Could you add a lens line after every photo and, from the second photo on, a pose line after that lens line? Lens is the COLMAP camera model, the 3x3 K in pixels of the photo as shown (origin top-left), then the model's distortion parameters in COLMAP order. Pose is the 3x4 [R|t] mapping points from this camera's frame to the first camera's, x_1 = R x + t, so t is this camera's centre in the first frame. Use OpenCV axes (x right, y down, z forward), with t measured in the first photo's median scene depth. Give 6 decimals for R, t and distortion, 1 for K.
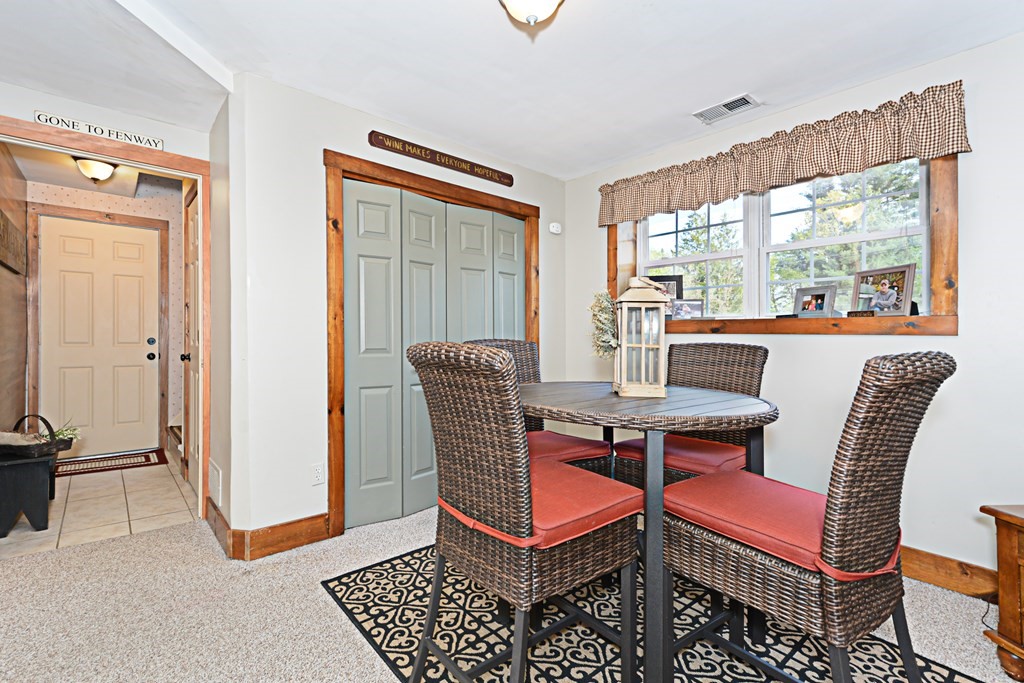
lens RADIAL K [[459.7, 0, 512.0], [0, 459.7, 341.5], [0, 0, 1]] dist [0.004407, -0.000516]
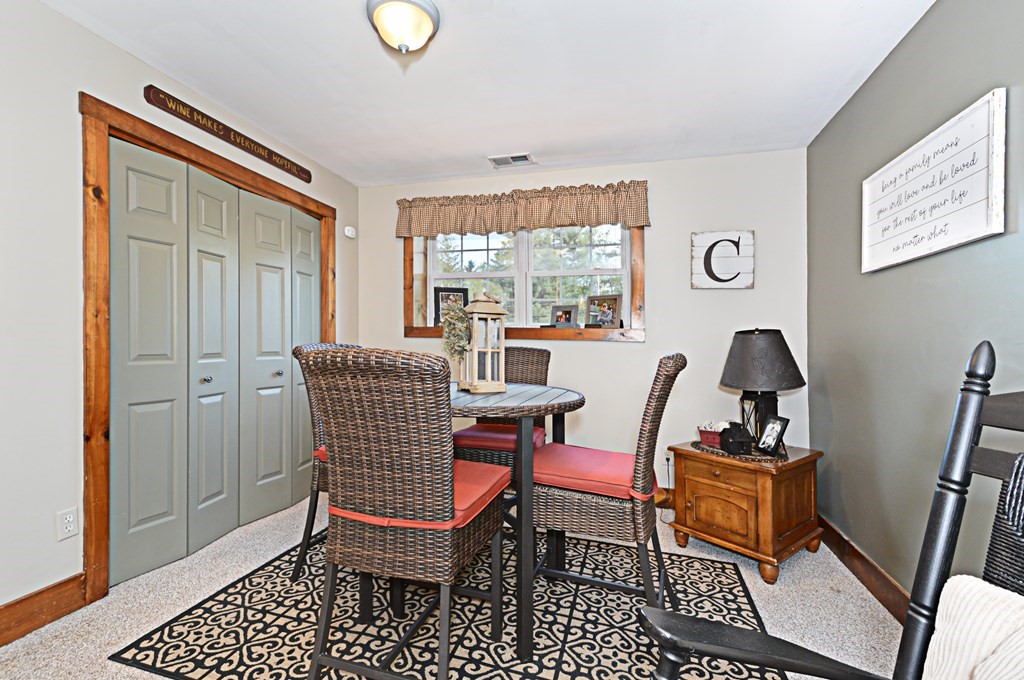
lens RADIAL K [[444.0, 0, 512.0], [0, 444.0, 340.0], [0, 0, 1]] dist [-0.001375, -0.000795]
pose [[0.828699, 0.006811, 0.559653, -0.224167], [-0.002186, 0.999958, -0.008932, -0.004528], [-0.559690, 0.006179, 0.828679, 0.001698]]
